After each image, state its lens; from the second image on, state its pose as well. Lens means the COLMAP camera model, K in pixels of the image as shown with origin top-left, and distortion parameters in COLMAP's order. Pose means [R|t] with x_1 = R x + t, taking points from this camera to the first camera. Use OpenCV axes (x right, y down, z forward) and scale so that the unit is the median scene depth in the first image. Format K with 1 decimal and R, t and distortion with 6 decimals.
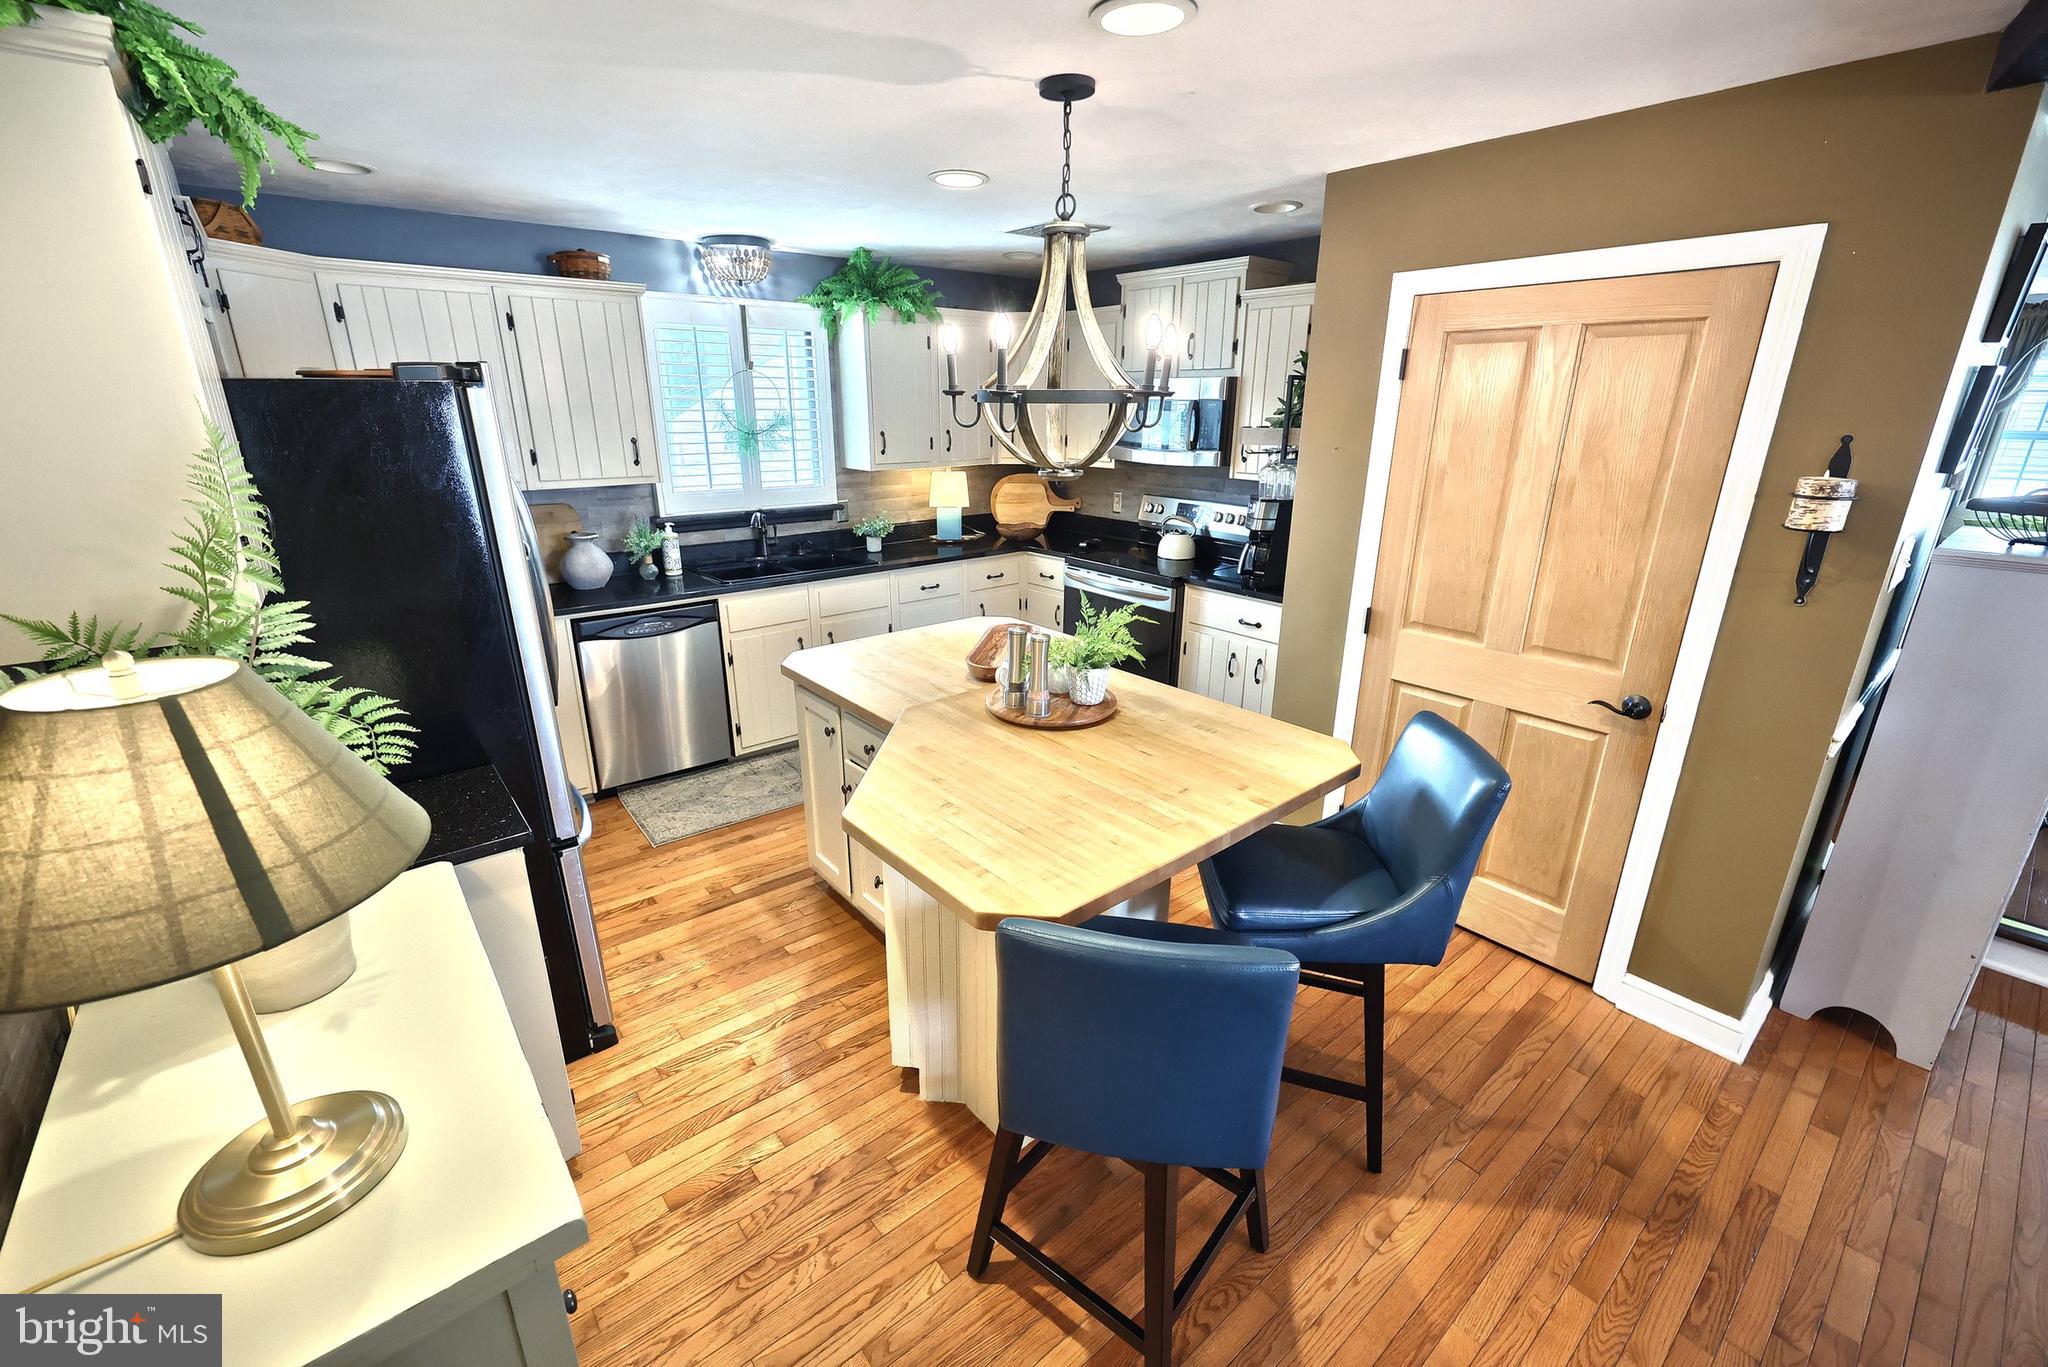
lens RADIAL K [[847.6, 0, 1019.7], [0, 847.6, 684.3], [0, 0, 1]] dist [0.000948, 0.000362]
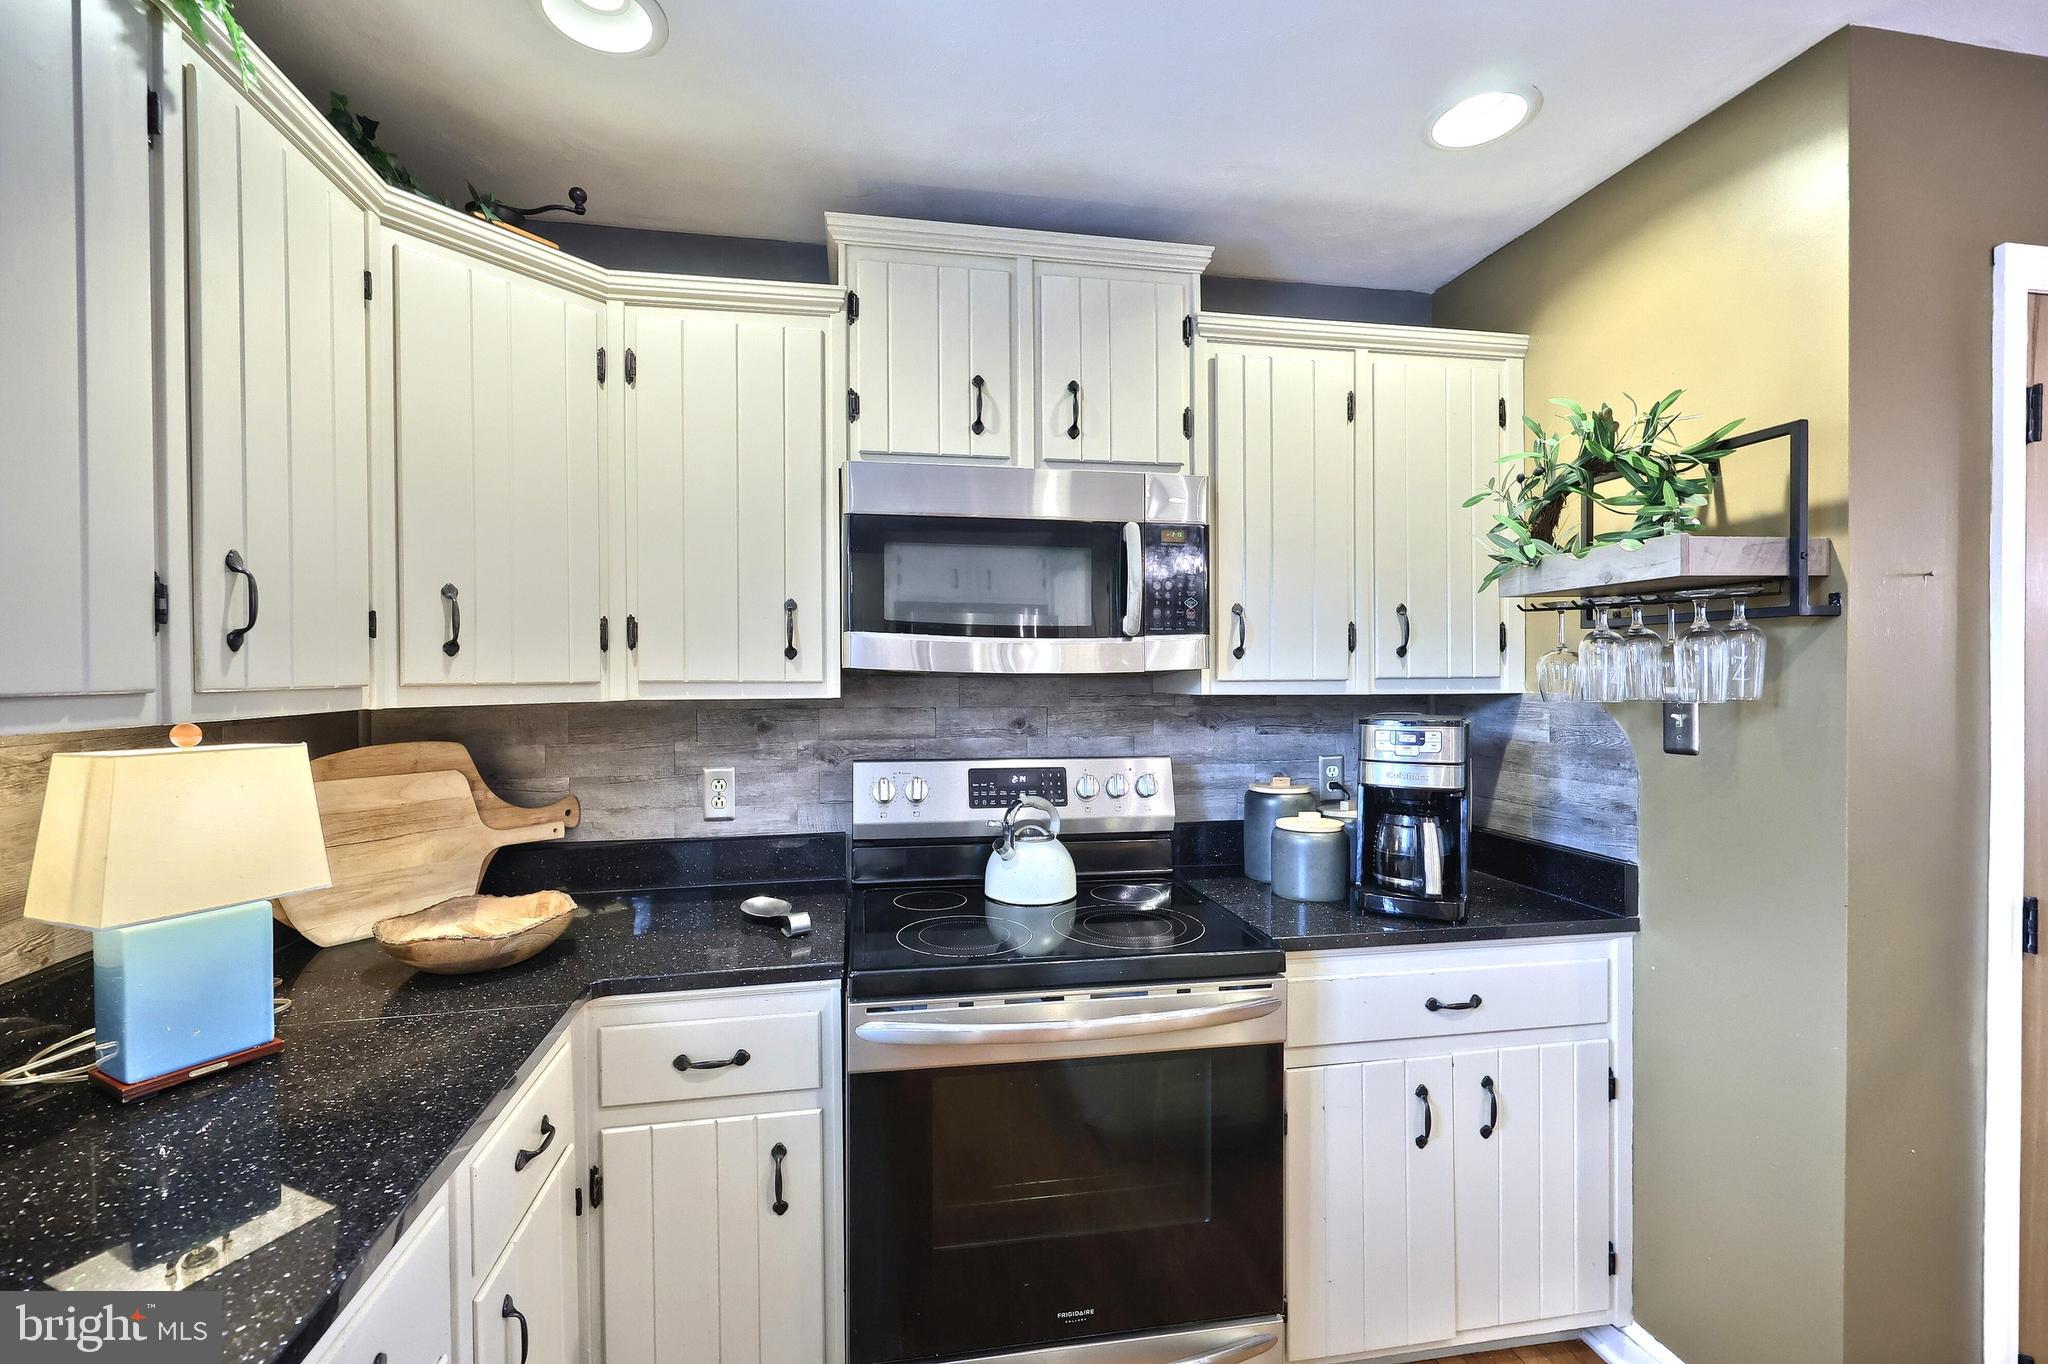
lens RADIAL K [[908.6, 0, 1019.2], [0, 908.6, 682.7], [0, 0, 1]] dist [0.000628, 0.000093]
pose [[0.493883, -0.014558, 0.869406, -0.201416], [0.280858, 0.948937, -0.143657, -0.190766], [-0.822920, 0.315130, 0.472753, 0.784163]]
